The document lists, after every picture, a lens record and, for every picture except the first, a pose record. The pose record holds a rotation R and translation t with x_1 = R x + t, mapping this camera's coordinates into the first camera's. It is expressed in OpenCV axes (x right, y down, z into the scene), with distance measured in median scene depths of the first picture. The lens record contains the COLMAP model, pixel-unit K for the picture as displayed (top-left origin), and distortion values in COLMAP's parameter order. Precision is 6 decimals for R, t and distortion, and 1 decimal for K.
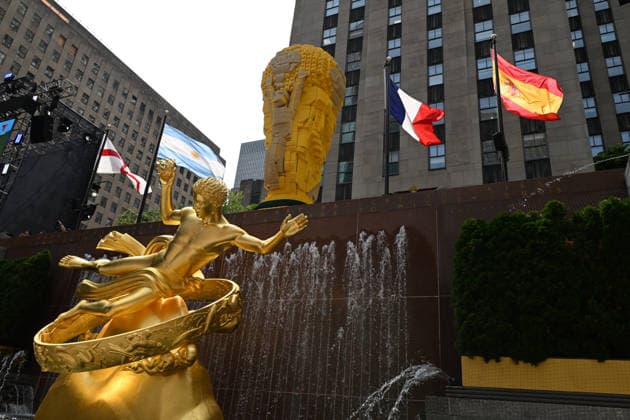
lens RADIAL K [[487.3, 0, 315.0], [0, 487.3, 210.0], [0, 0, 1]] dist [0.000507, -0.001554]
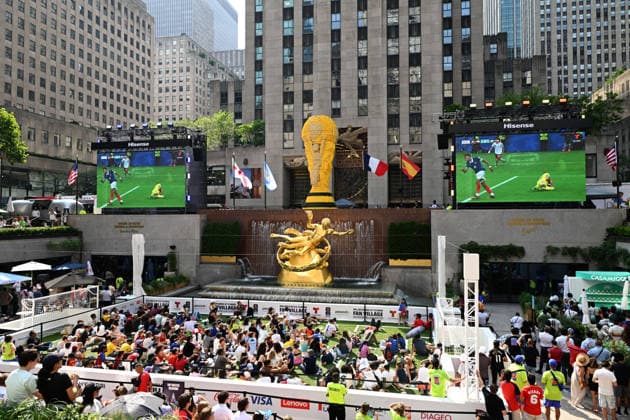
lens RADIAL K [[487.3, 0, 315.0], [0, 487.3, 210.0], [0, 0, 1]] dist [0.000507, -0.001554]
pose [[0.972824, -0.084606, 0.215535, -0.938379], [-0.011392, 0.912236, 0.409507, -1.412634], [-0.231266, -0.400834, 0.886481, -1.902476]]
